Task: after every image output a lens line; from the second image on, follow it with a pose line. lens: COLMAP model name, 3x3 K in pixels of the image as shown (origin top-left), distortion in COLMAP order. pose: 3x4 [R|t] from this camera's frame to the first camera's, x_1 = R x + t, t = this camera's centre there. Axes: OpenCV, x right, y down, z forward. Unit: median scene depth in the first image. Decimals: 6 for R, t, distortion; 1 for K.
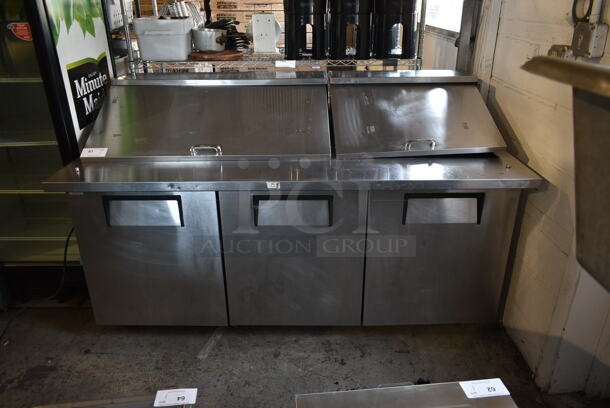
lens RADIAL K [[475.9, 0, 305.0], [0, 475.9, 204.0], [0, 0, 1]] dist [-0.005430, 0.001106]
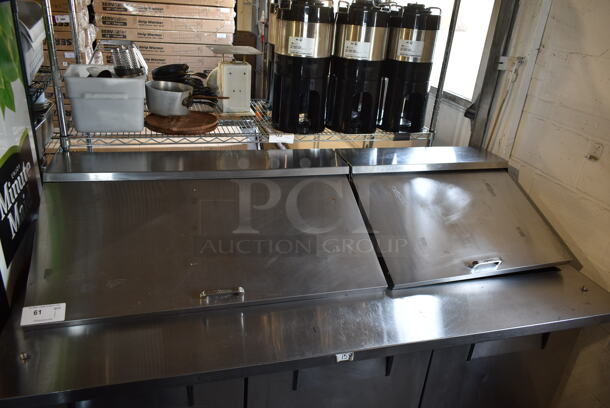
lens RADIAL K [[475.9, 0, 305.0], [0, 475.9, 204.0], [0, 0, 1]] dist [-0.005430, 0.001106]
pose [[0.958575, -0.039443, 0.282095, -0.232015], [0.032748, 0.999060, 0.028411, -0.212991], [-0.282951, -0.017996, 0.958966, 0.246481]]
